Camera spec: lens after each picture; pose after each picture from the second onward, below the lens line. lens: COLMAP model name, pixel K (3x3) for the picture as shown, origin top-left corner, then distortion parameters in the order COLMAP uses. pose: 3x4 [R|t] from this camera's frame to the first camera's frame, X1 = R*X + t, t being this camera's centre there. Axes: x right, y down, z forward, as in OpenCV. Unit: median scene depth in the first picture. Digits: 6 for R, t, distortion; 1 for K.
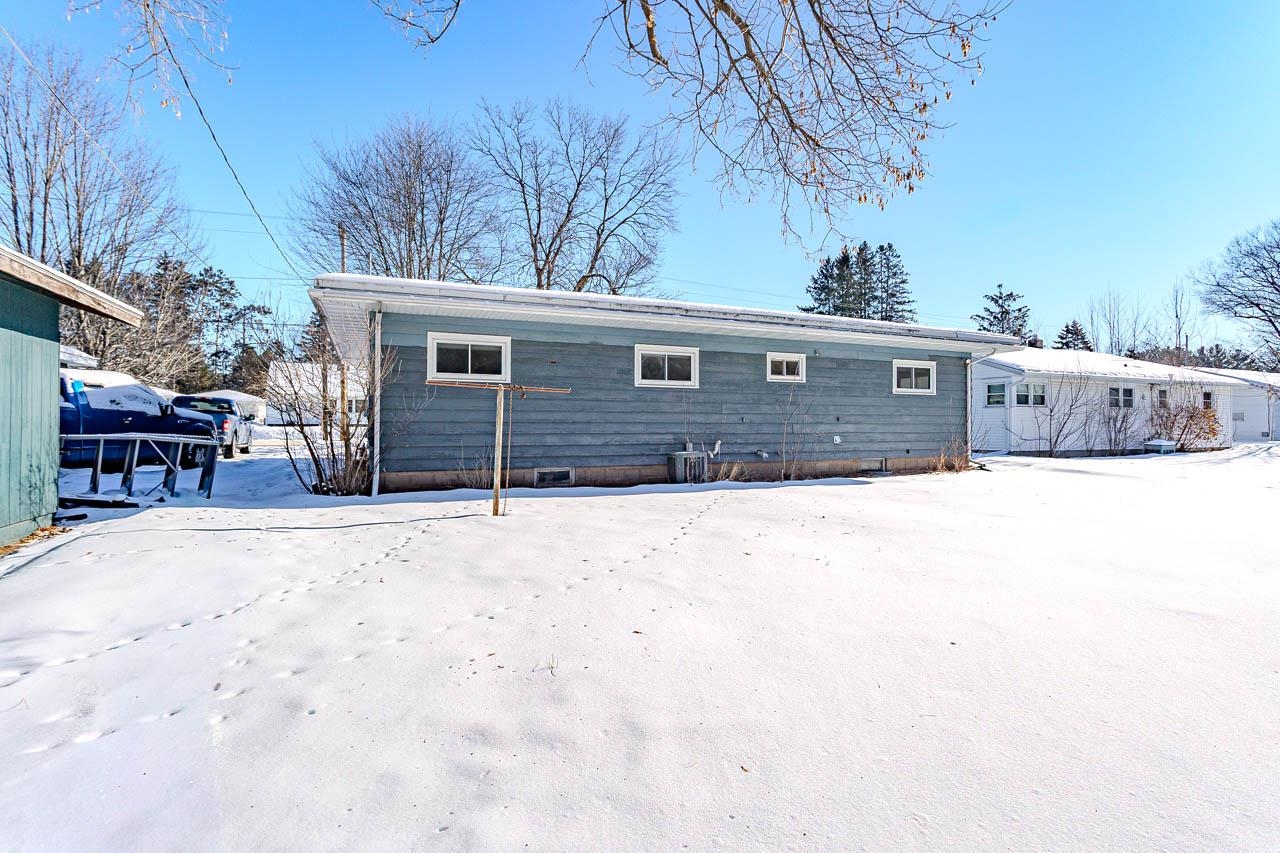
lens RADIAL K [[563.4, 0, 647.9], [0, 563.4, 426.5], [0, 0, 1]] dist [0.001045, -0.000866]
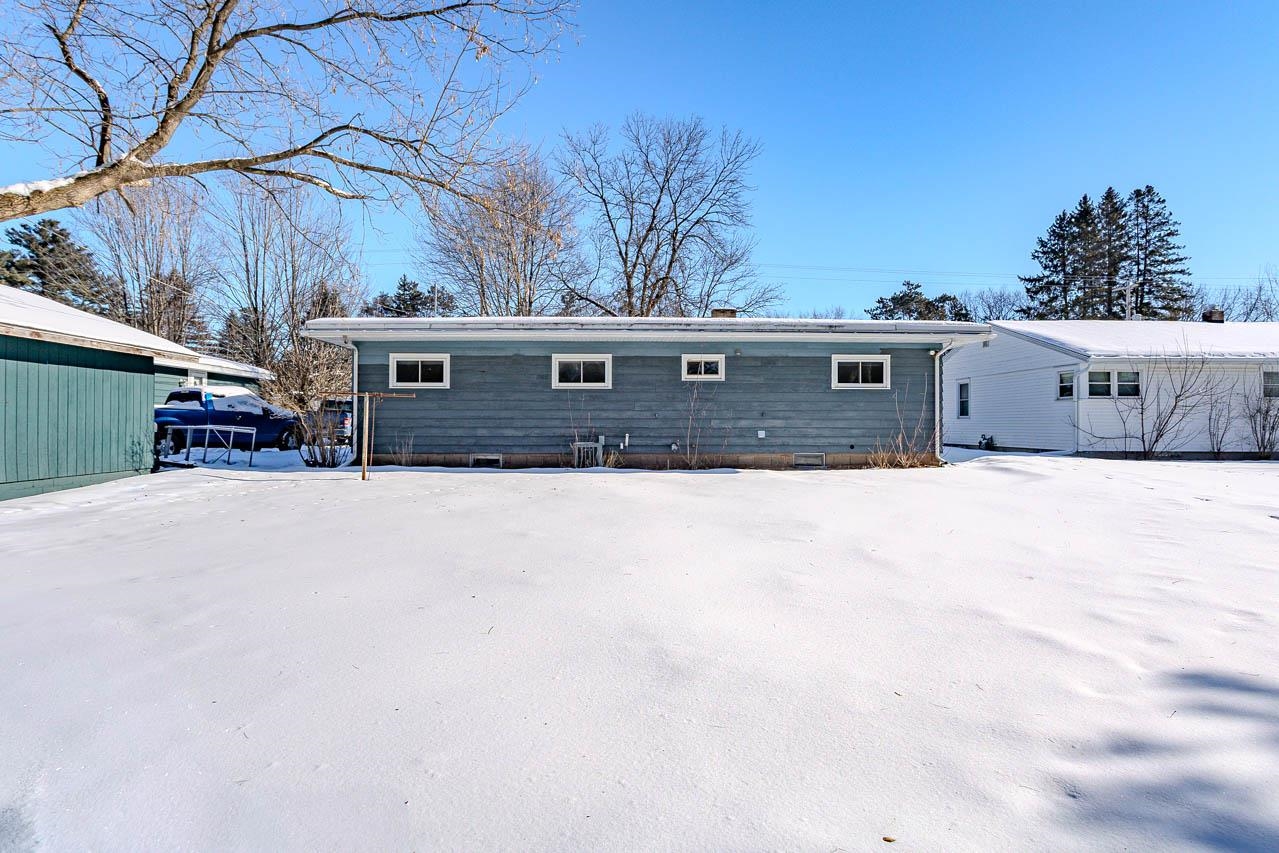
lens RADIAL K [[604.4, 0, 639.2], [0, 604.4, 423.2], [0, 0, 1]] dist [0.001172, 0.000282]
pose [[0.938121, -0.000533, -0.346308, 0.540338], [-0.000053, 0.999999, -0.001683, 0.005090], [0.346308, 0.001597, 0.938119, -0.141950]]
